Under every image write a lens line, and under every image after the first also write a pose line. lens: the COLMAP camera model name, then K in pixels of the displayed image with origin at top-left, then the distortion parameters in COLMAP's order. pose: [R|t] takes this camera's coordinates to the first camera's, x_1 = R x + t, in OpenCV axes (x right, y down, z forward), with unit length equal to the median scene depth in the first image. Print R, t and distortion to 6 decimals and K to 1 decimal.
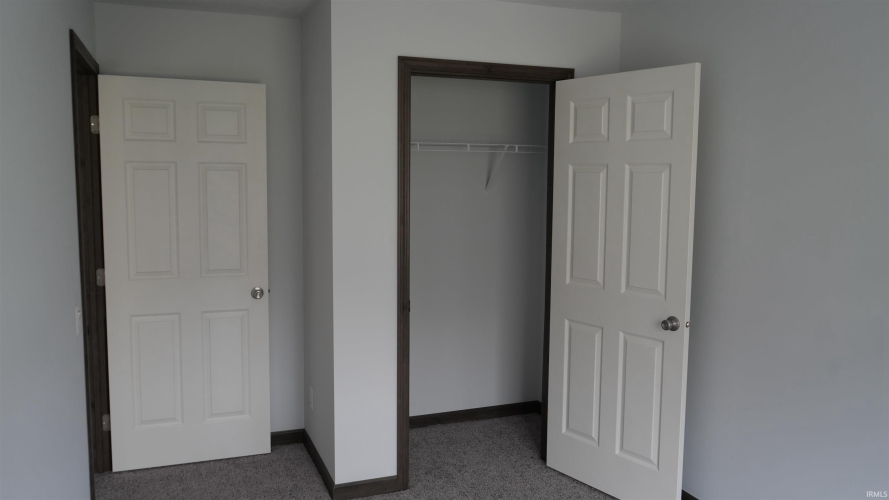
lens RADIAL K [[650.0, 0, 444.4], [0, 650.0, 234.4], [0, 0, 1]] dist [0.002350, 0.001833]
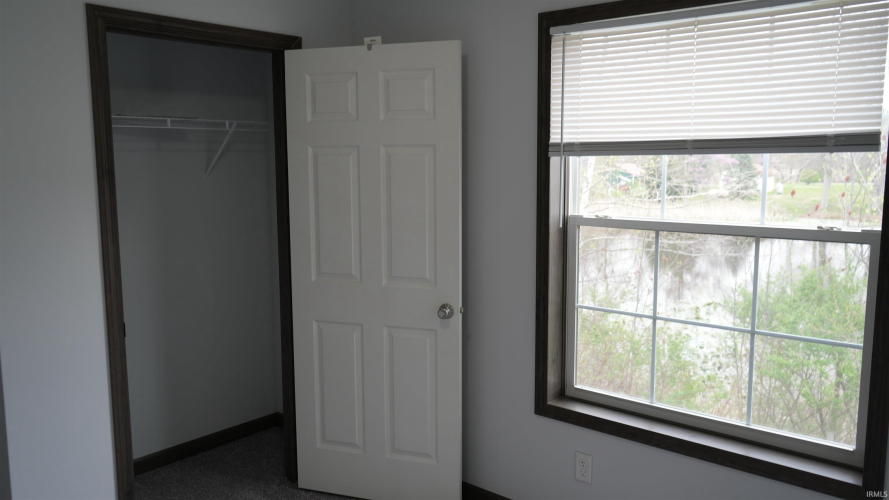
lens RADIAL K [[650.0, 0, 444.4], [0, 650.0, 234.4], [0, 0, 1]] dist [0.002350, 0.001833]
pose [[0.843122, -0.075581, 0.532385, -0.128084], [0.061632, 0.997131, 0.043954, -0.015849], [-0.534179, -0.004246, 0.845361, 0.153665]]
